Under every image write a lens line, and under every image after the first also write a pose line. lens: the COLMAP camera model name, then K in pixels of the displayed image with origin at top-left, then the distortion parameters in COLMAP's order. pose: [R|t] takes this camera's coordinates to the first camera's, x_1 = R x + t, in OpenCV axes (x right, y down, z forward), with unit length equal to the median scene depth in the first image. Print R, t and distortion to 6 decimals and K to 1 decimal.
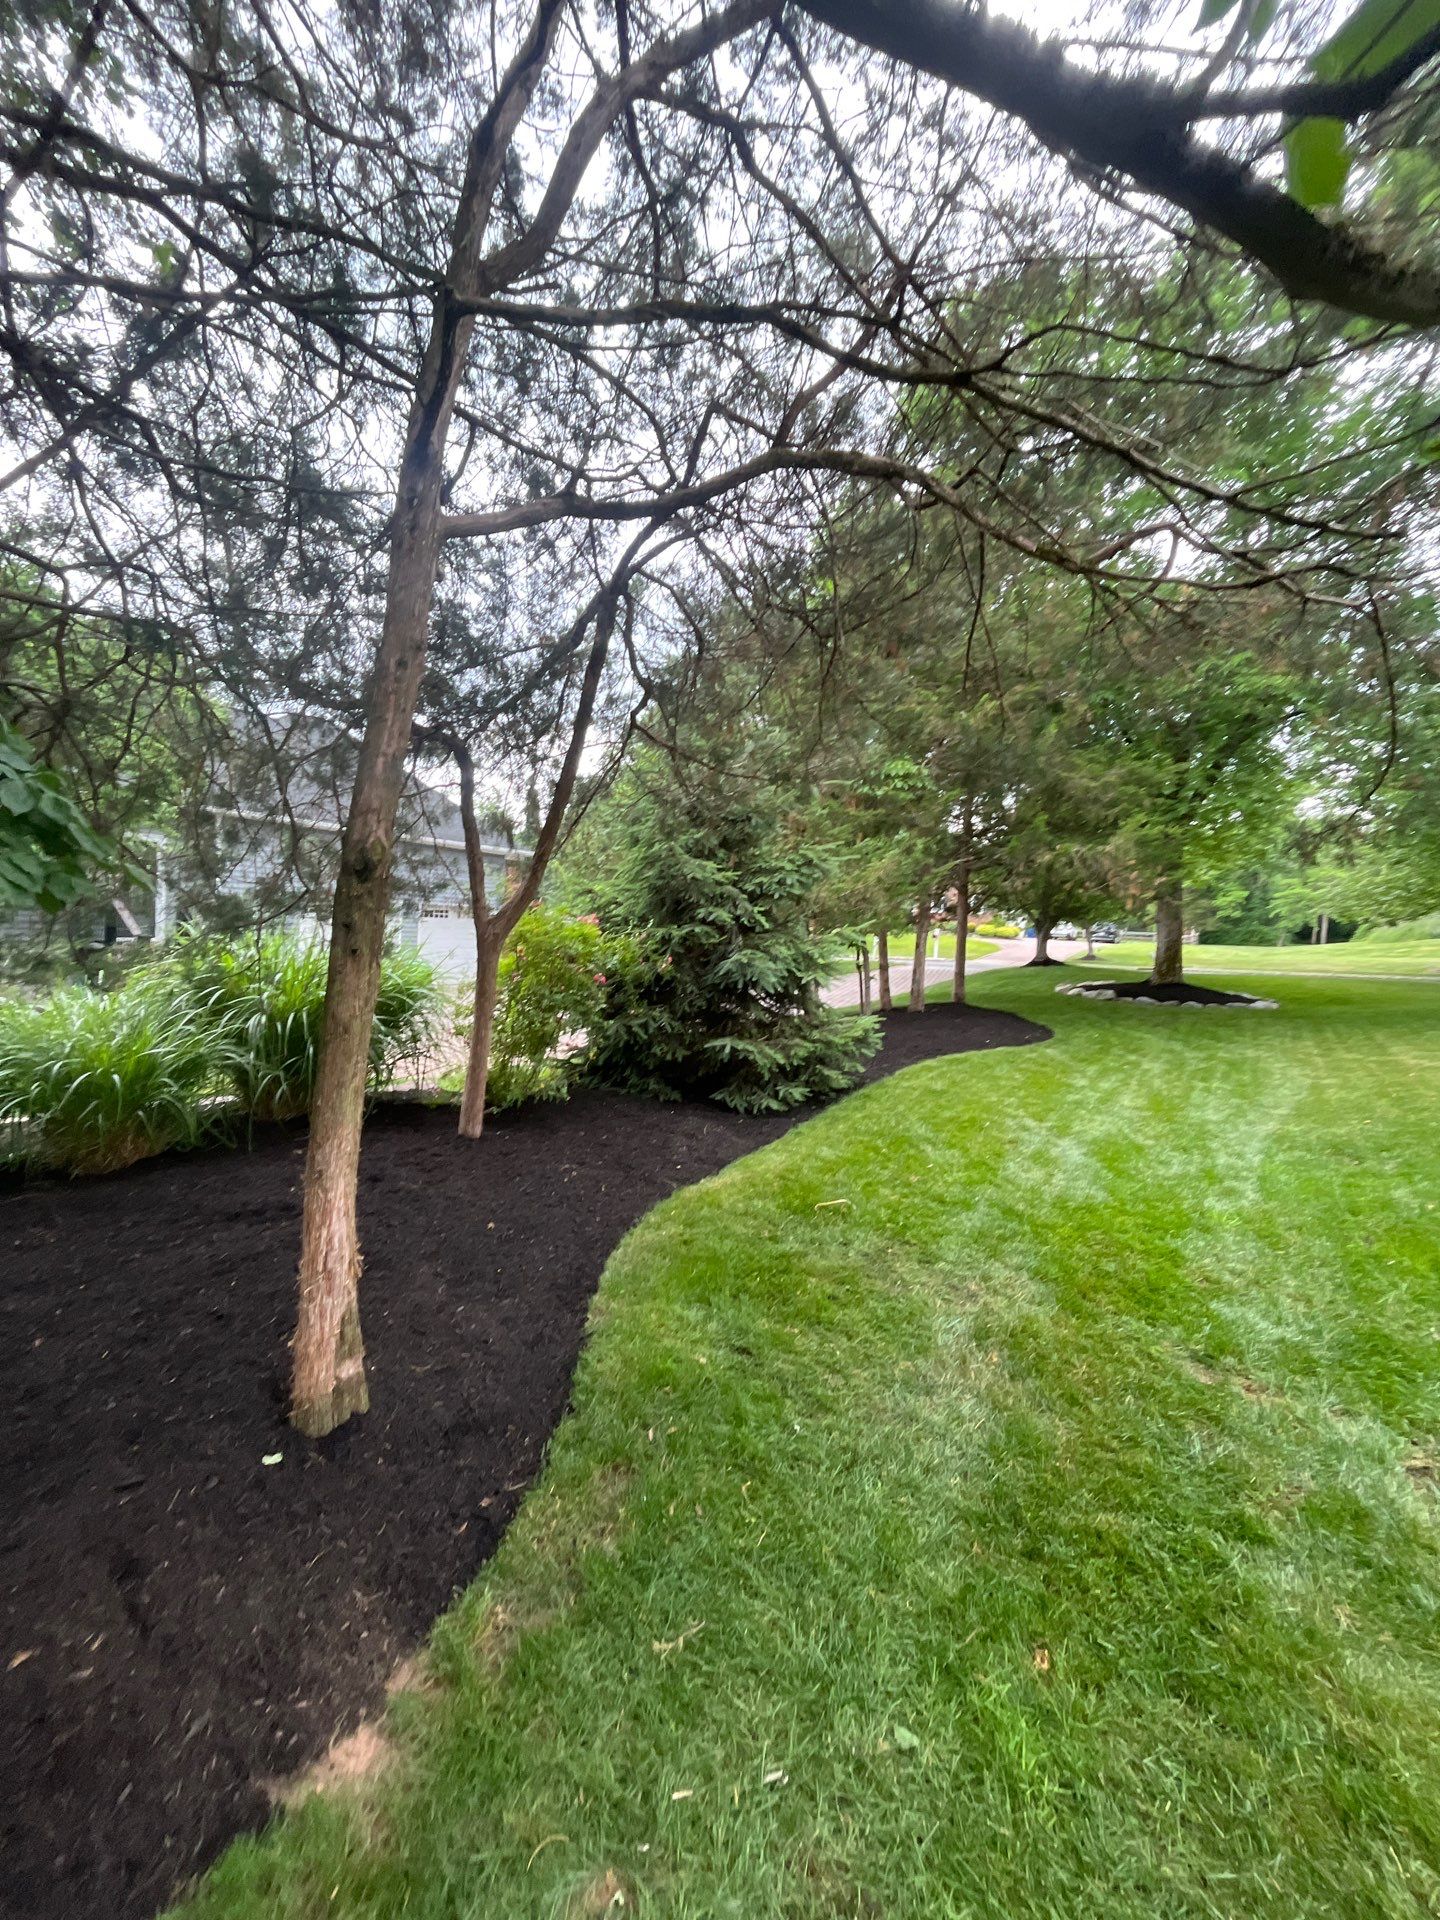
lens RADIAL K [[782.3, 0, 720.0], [0, 782.3, 960.0], [0, 0, 1]] dist [-0.003438, 0.000194]
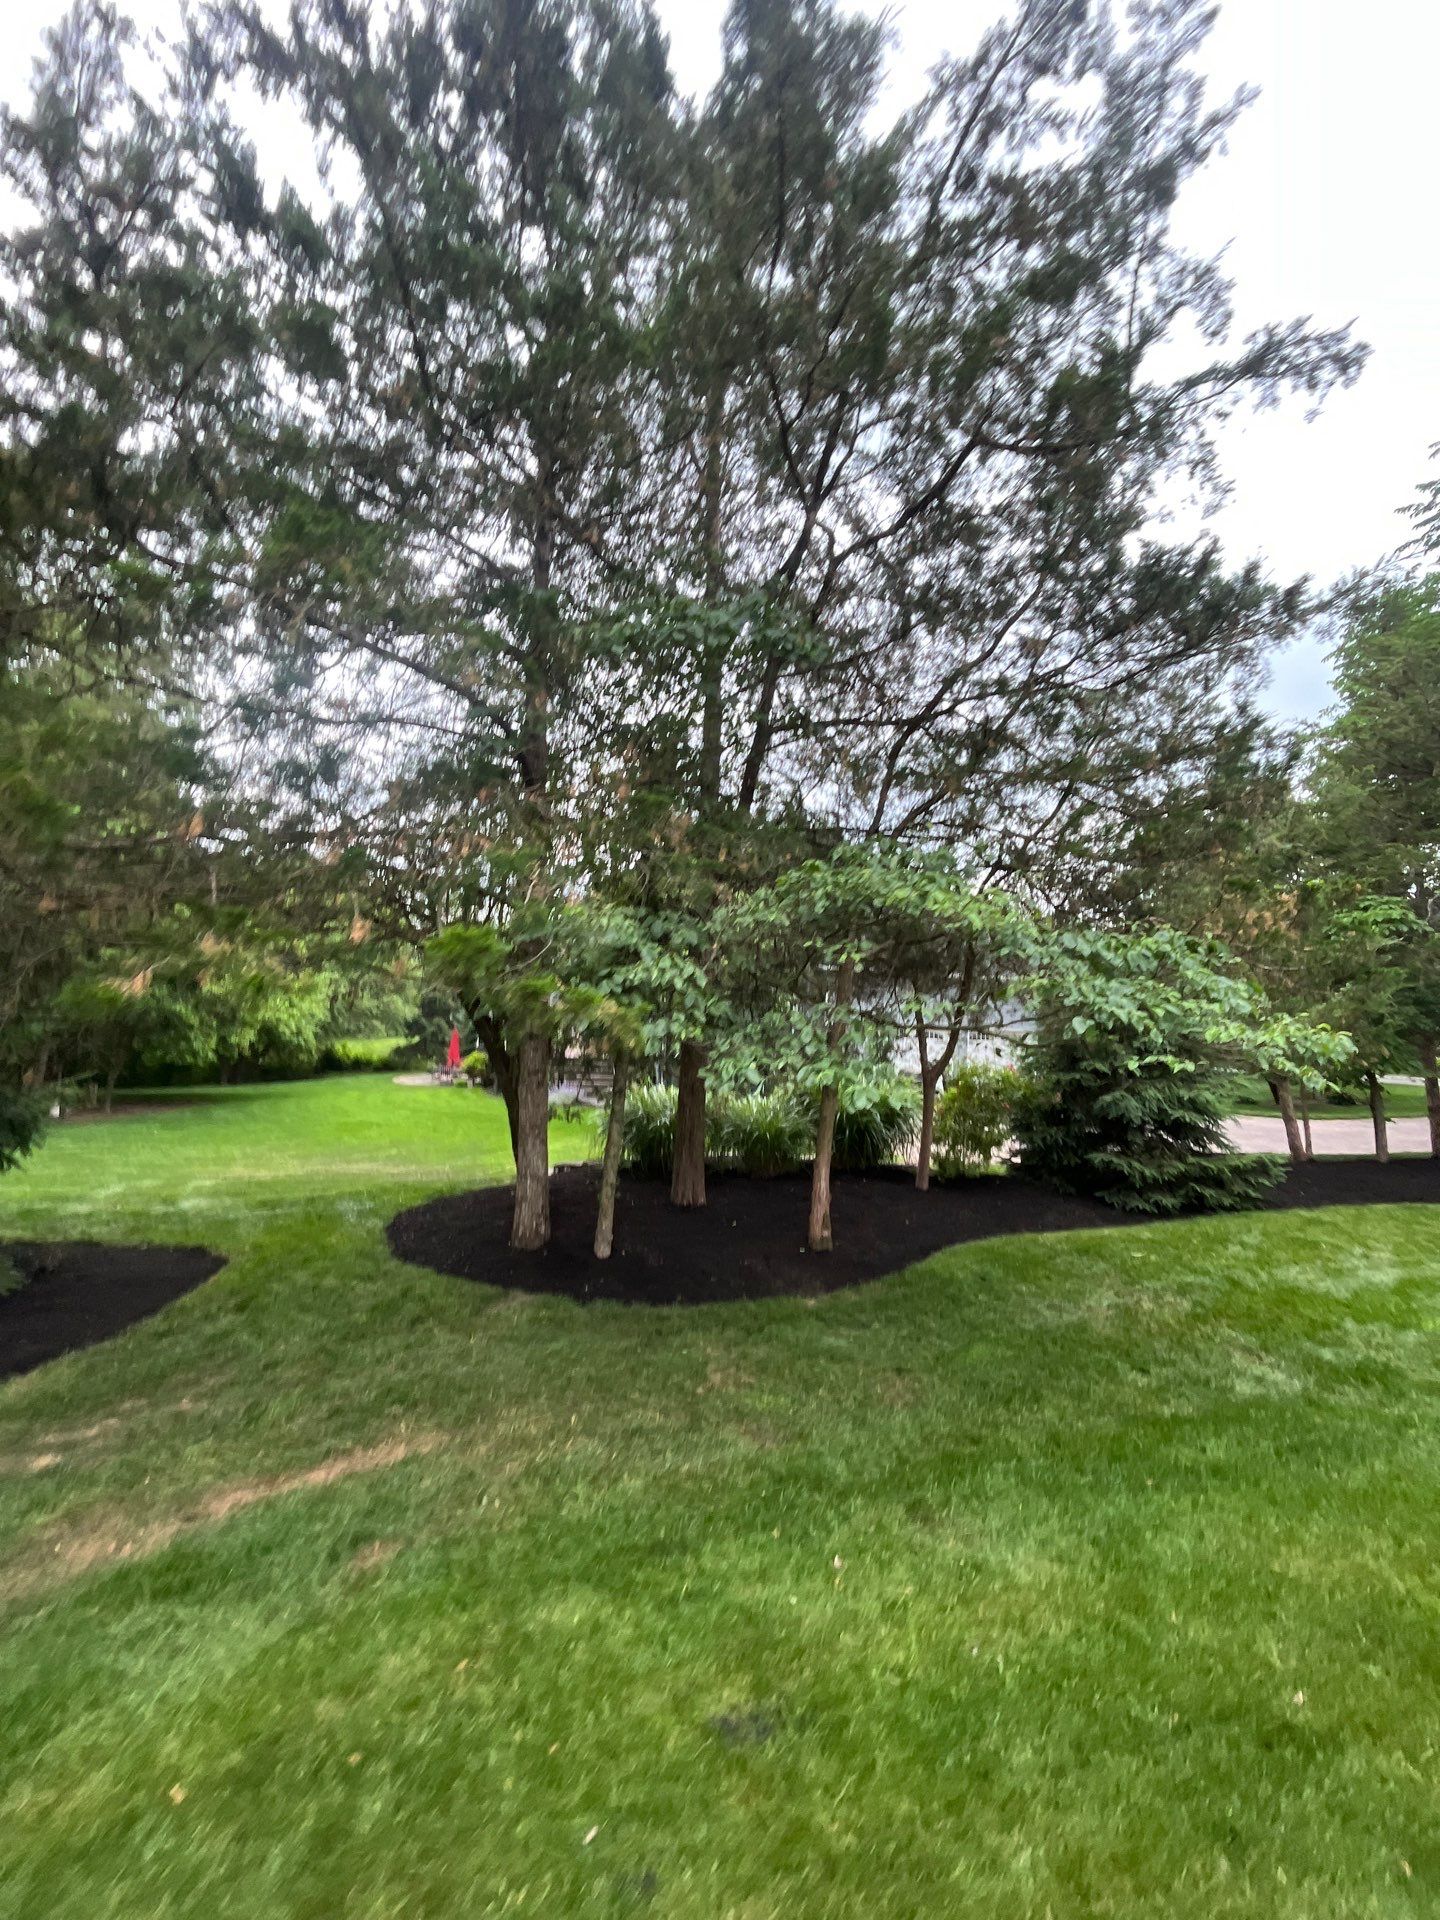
lens RADIAL K [[782.3, 0, 720.0], [0, 782.3, 960.0], [0, 0, 1]] dist [-0.003438, 0.000194]
pose [[0.743949, -0.061802, -0.665373, 0.463524], [-0.039359, 0.989933, -0.135955, -0.028307], [0.667077, 0.127332, 0.734027, -0.576688]]
